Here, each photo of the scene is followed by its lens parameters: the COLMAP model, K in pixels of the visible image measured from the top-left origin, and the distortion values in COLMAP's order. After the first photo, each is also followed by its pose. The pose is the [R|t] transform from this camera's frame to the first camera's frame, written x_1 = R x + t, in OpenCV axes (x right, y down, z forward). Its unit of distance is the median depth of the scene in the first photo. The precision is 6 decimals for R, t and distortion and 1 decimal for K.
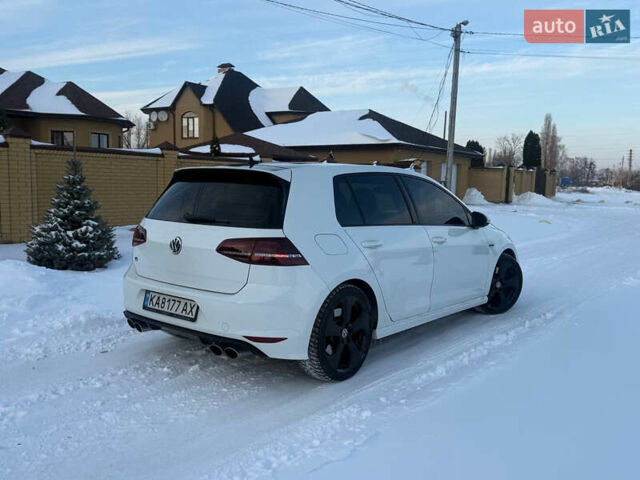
lens RADIAL K [[561.6, 0, 316.8], [0, 561.6, 244.7], [0, 0, 1]] dist [0.028592, -0.007167]
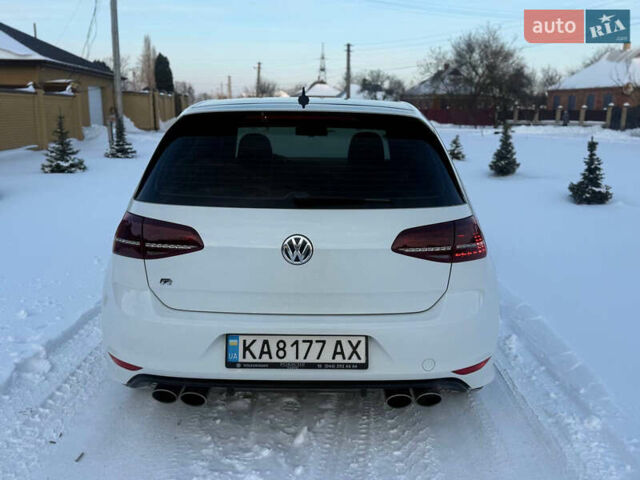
lens RADIAL K [[561.6, 0, 316.8], [0, 561.6, 244.7], [0, 0, 1]] dist [0.028592, -0.007167]
pose [[0.775688, -0.152812, 0.612337, -0.566998], [0.071154, 0.985233, 0.155735, -0.089157], [-0.627093, -0.077232, 0.775106, 0.517392]]
